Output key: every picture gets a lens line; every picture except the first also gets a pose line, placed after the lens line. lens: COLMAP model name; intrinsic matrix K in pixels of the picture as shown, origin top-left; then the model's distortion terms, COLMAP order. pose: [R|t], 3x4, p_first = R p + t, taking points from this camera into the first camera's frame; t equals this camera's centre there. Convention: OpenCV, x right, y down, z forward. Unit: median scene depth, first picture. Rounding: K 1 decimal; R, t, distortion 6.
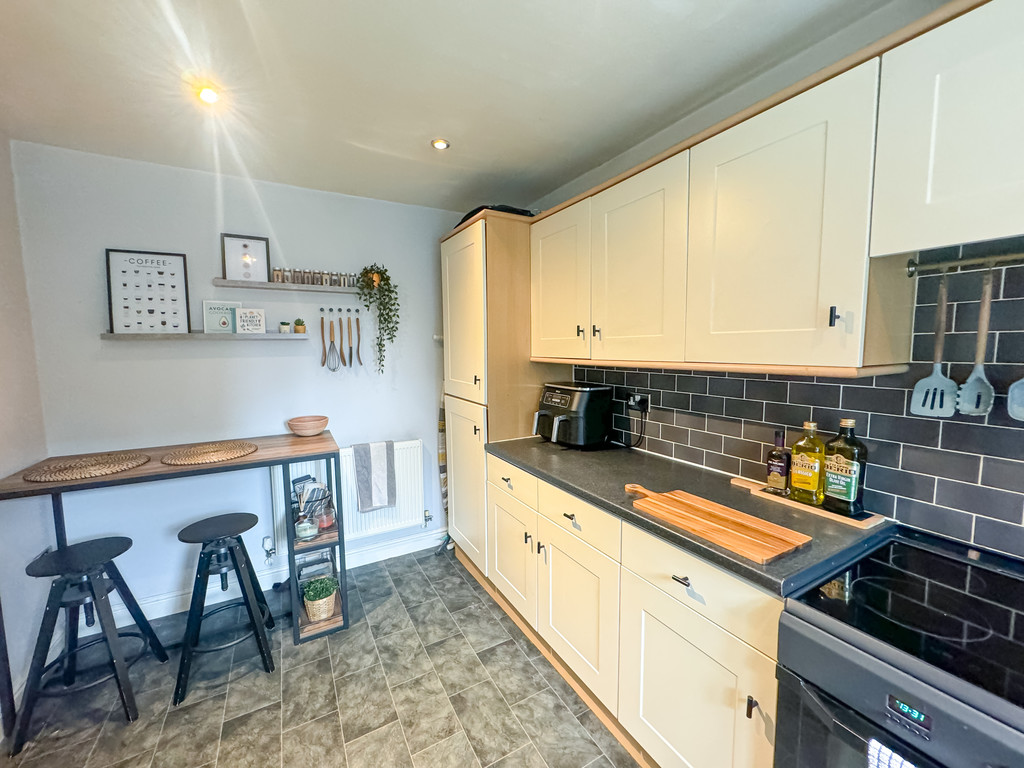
lens RADIAL K [[410.6, 0, 513.9], [0, 410.6, 383.6], [0, 0, 1]] dist [0.003074, -0.000195]
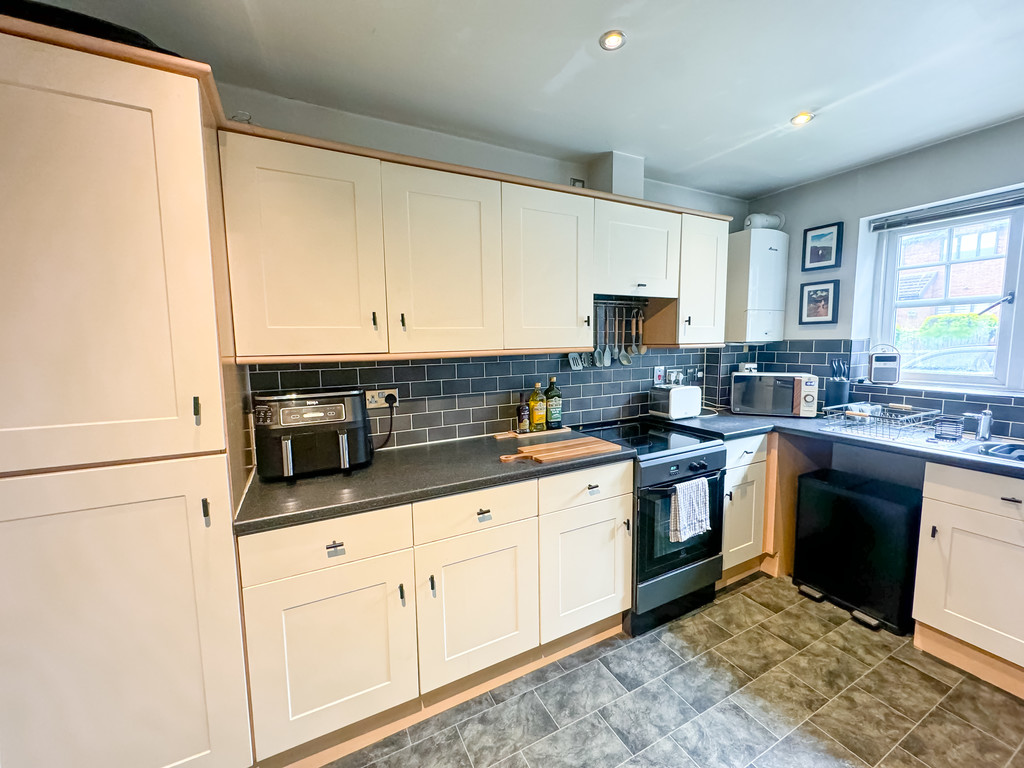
lens RADIAL K [[410.6, 0, 513.2], [0, 410.6, 382.2], [0, 0, 1]] dist [0.003074, -0.000195]
pose [[0.033114, -0.089970, 0.995394, -0.770583], [0.104678, 0.990775, 0.086070, -0.052164], [-0.993955, 0.101345, 0.042226, 0.829913]]
